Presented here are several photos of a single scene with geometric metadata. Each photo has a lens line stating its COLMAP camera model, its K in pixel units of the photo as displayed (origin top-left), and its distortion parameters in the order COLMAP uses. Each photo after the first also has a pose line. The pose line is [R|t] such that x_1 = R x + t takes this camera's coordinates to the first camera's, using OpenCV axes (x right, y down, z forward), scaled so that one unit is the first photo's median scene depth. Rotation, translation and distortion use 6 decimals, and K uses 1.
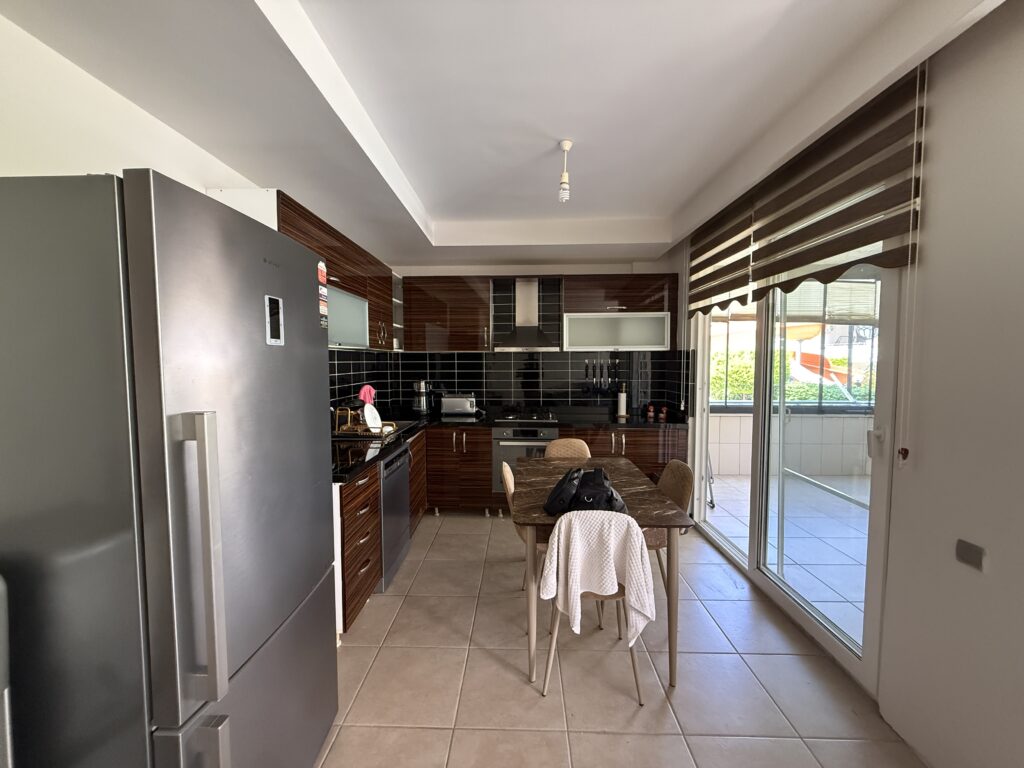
lens RADIAL K [[404.6, 0, 510.5], [0, 404.6, 383.5], [0, 0, 1]] dist [0.000830, 0.000132]
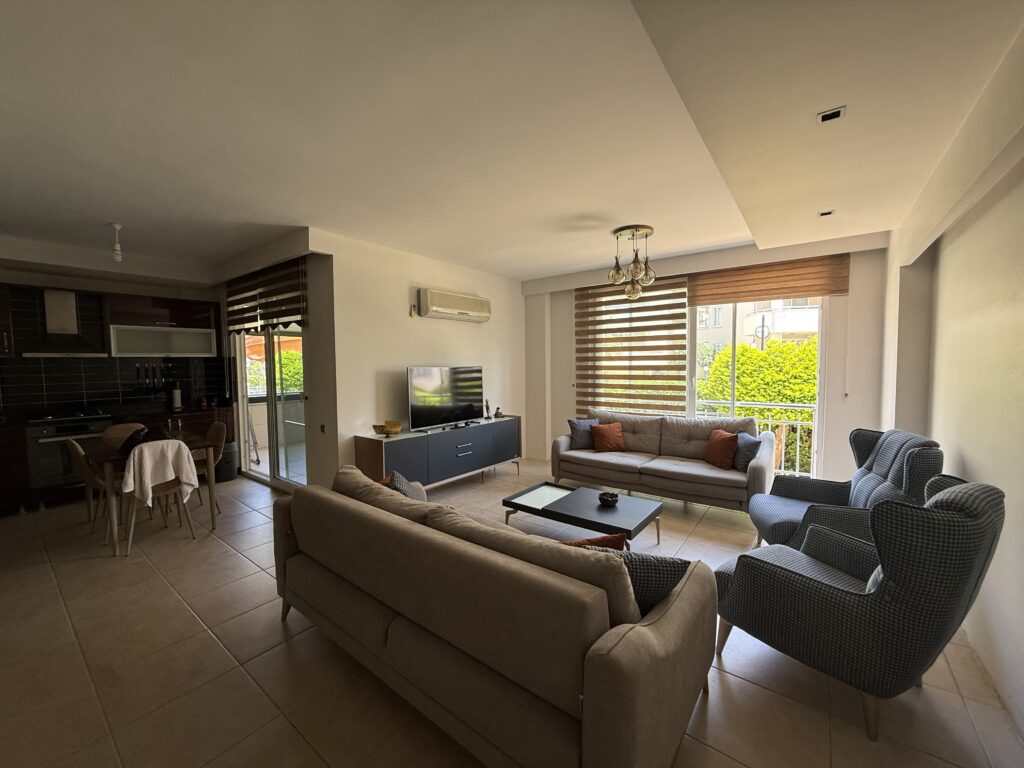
lens RADIAL K [[404.6, 0, 510.5], [0, 404.6, 383.5], [0, 0, 1]] dist [0.000830, 0.000132]
pose [[0.582430, -0.045720, 0.811594, -0.170617], [0.053286, 0.998417, 0.018005, 0.042780], [-0.811133, 0.032760, 0.583944, -0.700246]]
